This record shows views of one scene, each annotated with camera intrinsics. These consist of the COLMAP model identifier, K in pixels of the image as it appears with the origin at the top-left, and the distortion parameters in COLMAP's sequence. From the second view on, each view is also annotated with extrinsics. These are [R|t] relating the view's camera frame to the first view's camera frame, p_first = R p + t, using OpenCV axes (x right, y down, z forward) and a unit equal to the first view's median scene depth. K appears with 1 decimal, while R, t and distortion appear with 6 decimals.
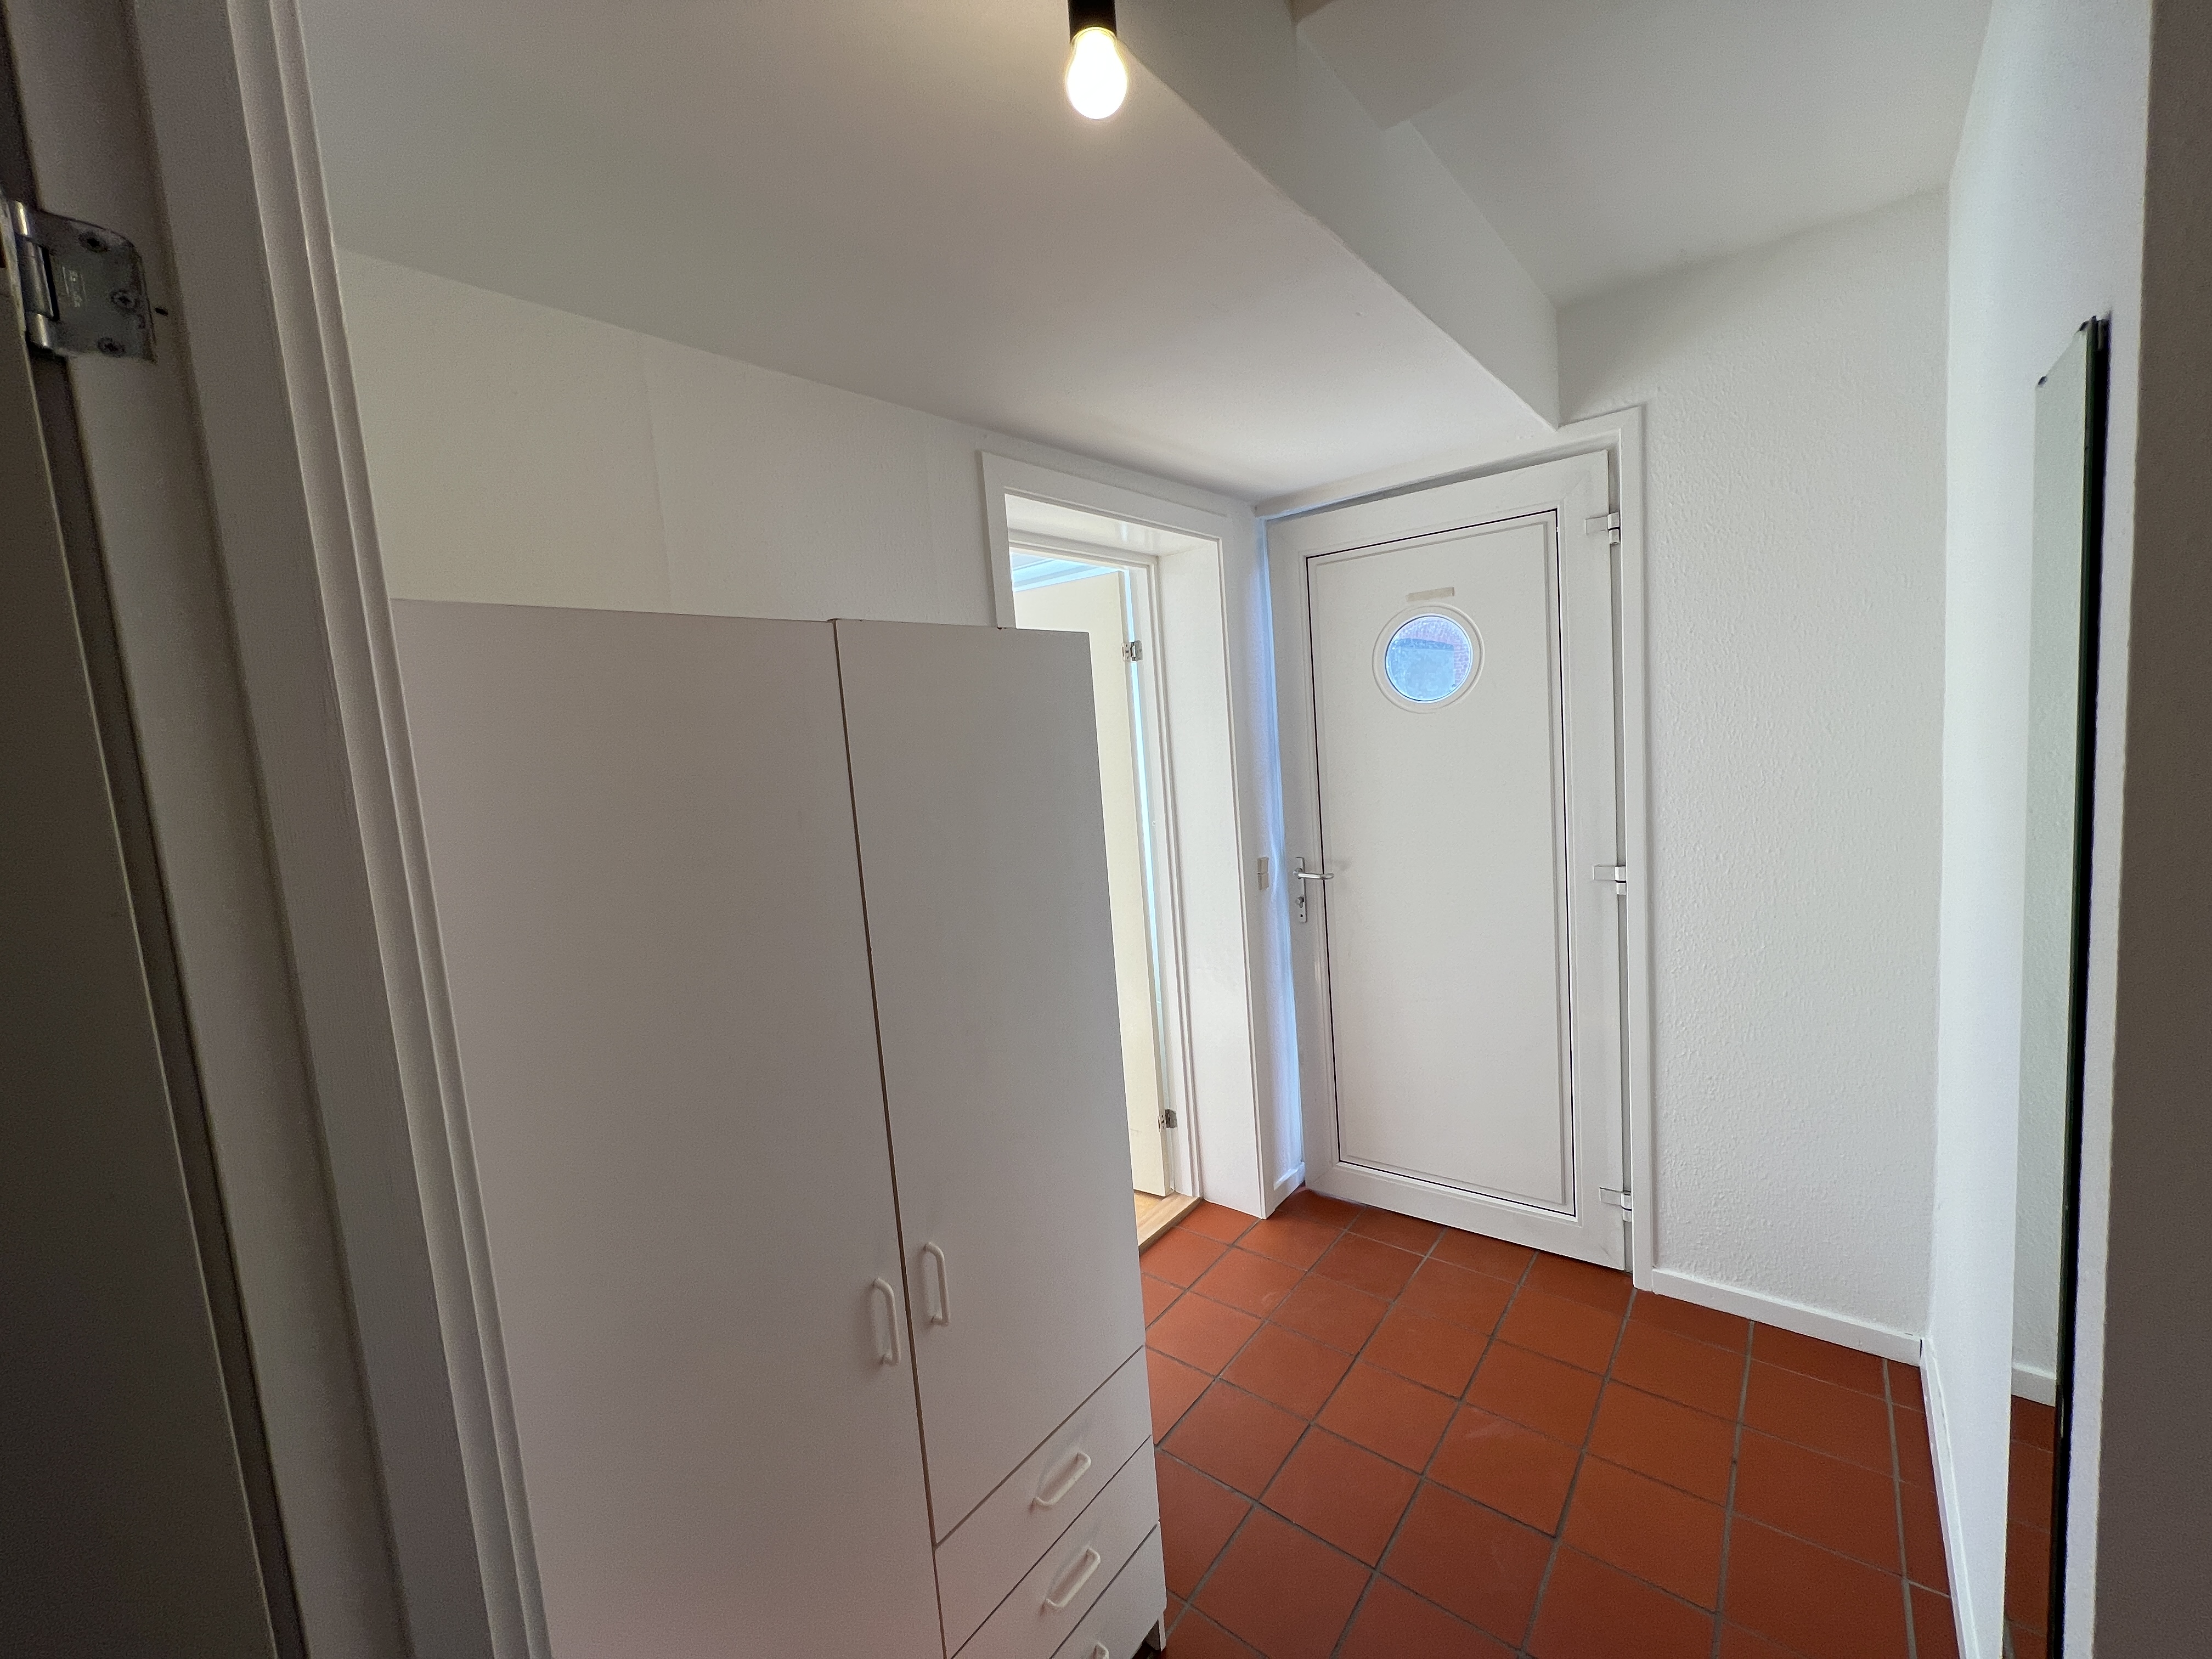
lens RADIAL K [[885.9, 0, 1099.7], [0, 885.9, 828.2], [0, 0, 1]] dist [0.001155, -0.000265]
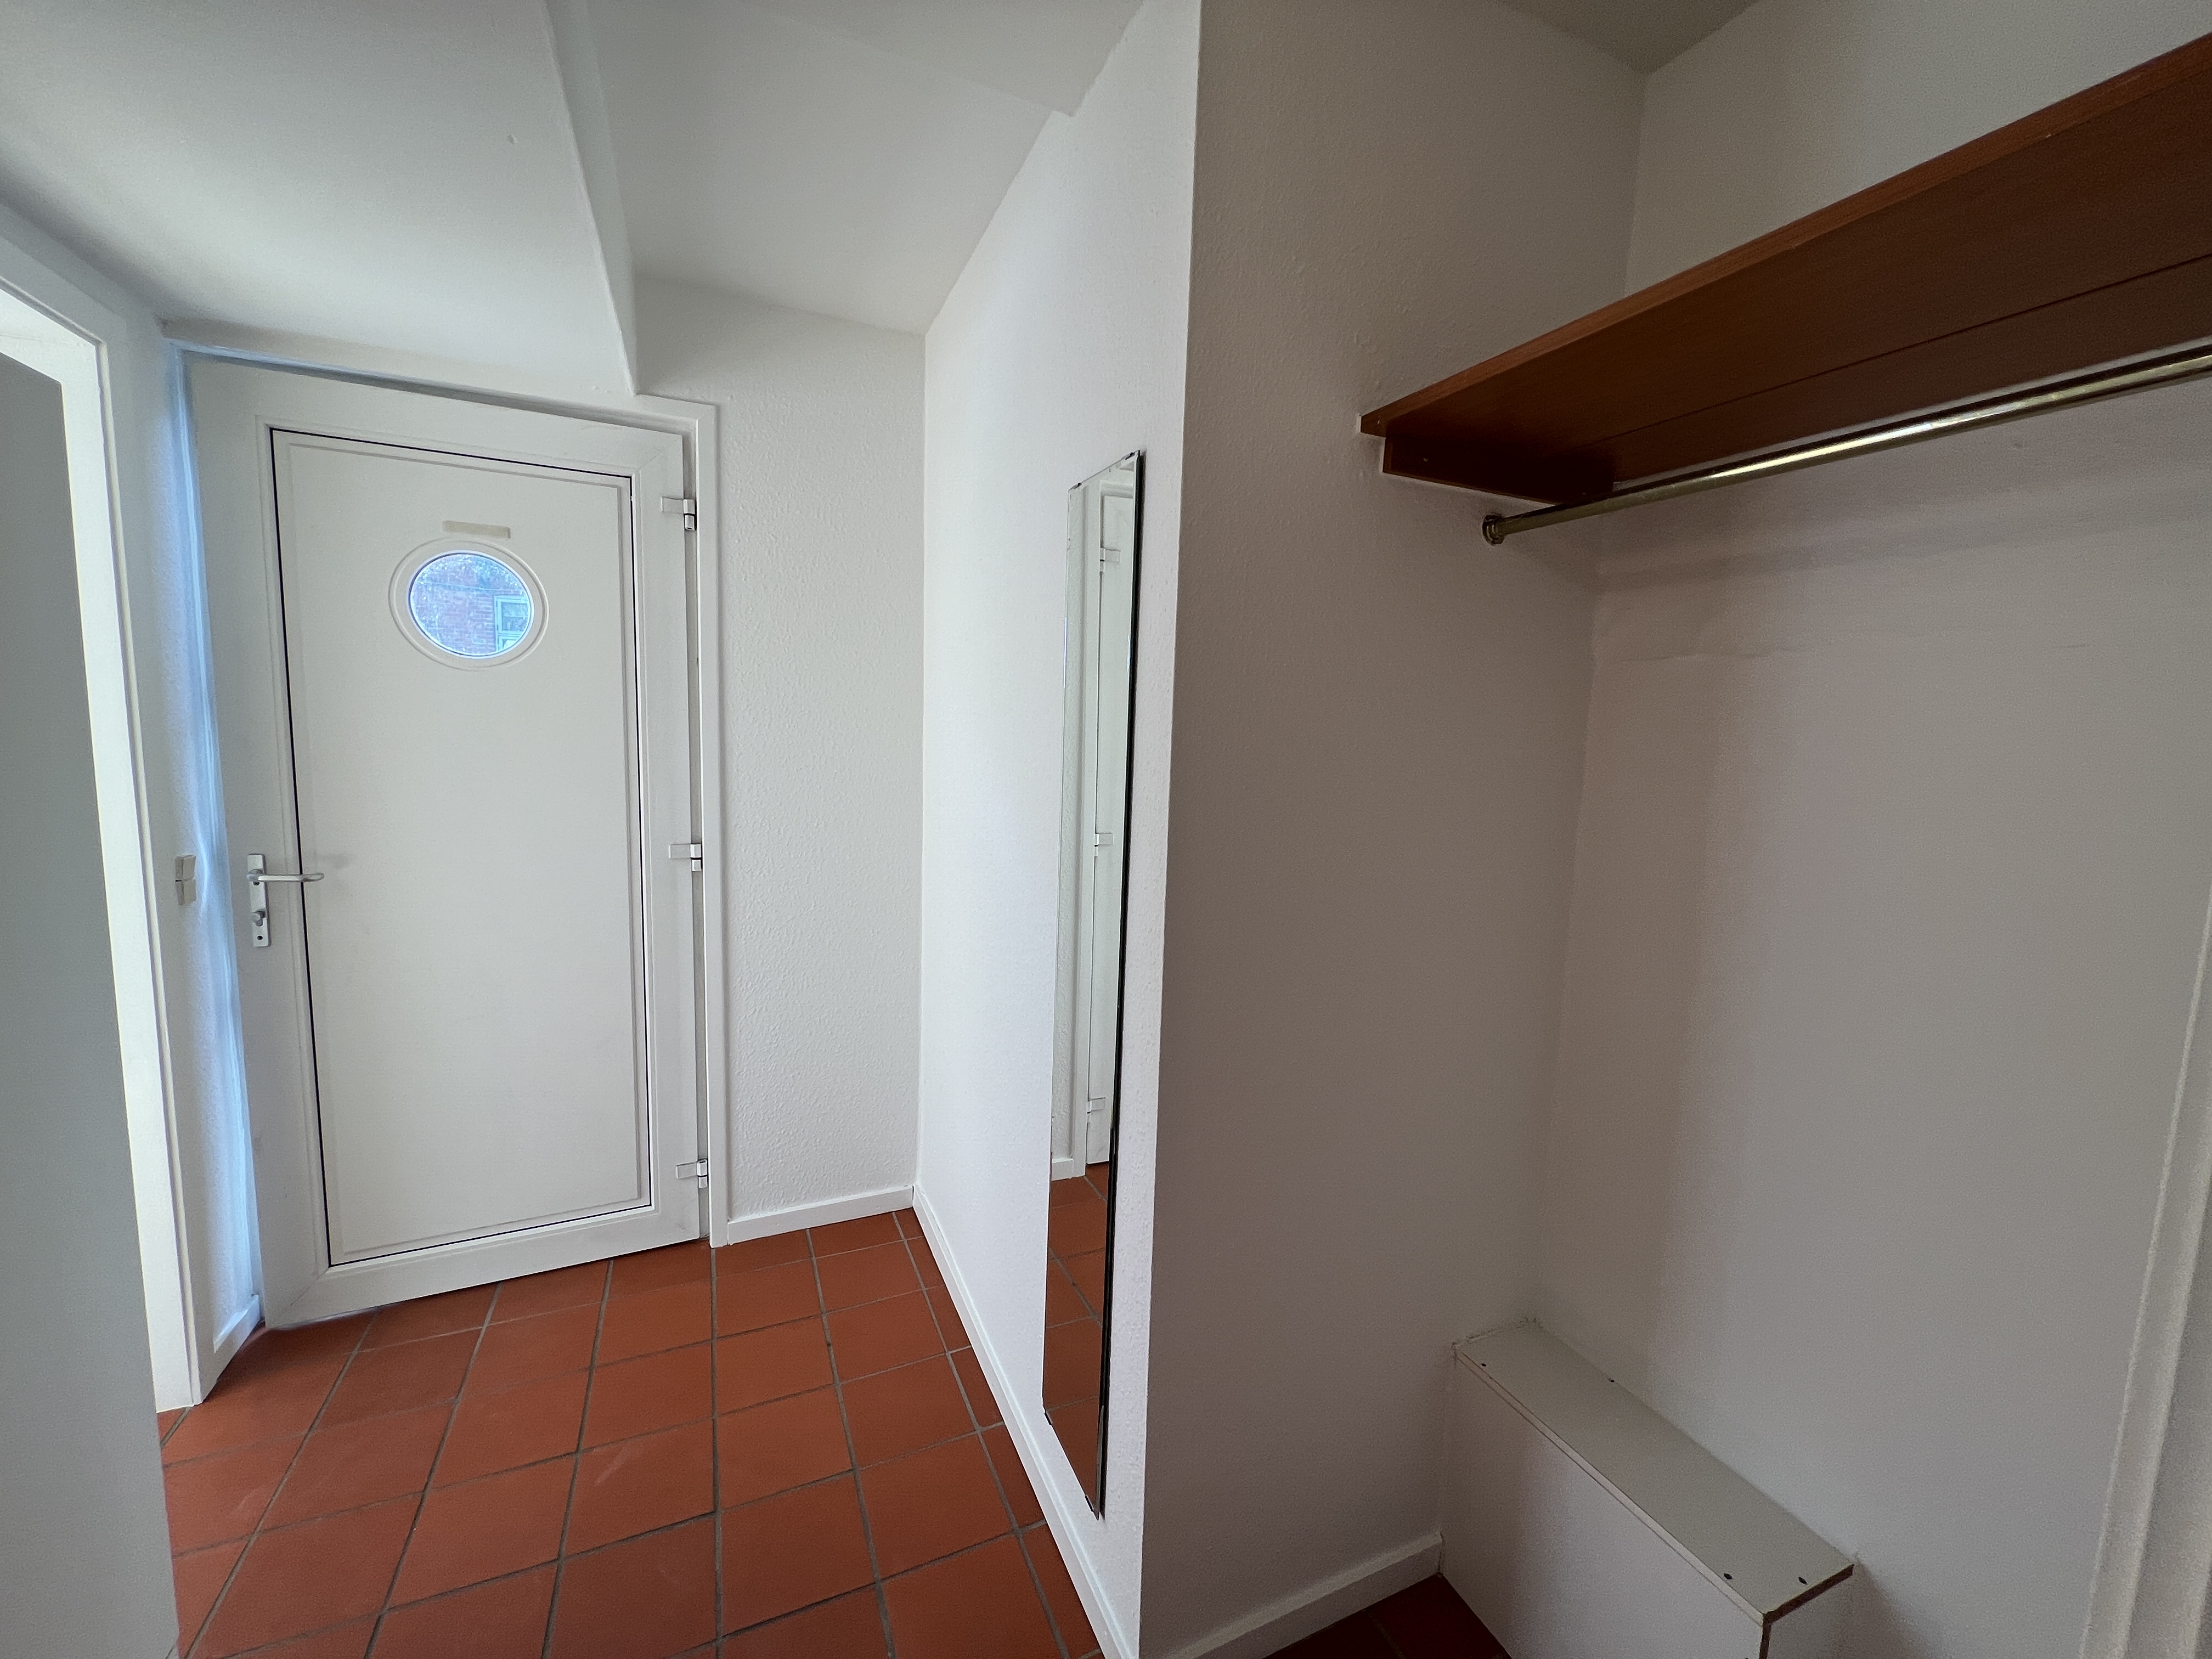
lens RADIAL K [[885.9, 0, 1102.3], [0, 885.9, 824.5], [0, 0, 1]] dist [0.001155, -0.000265]
pose [[0.449255, -0.007863, 0.893369, -0.117683], [0.026754, 0.999631, -0.004656, 0.036612], [-0.893003, 0.025993, 0.449300, 0.107633]]
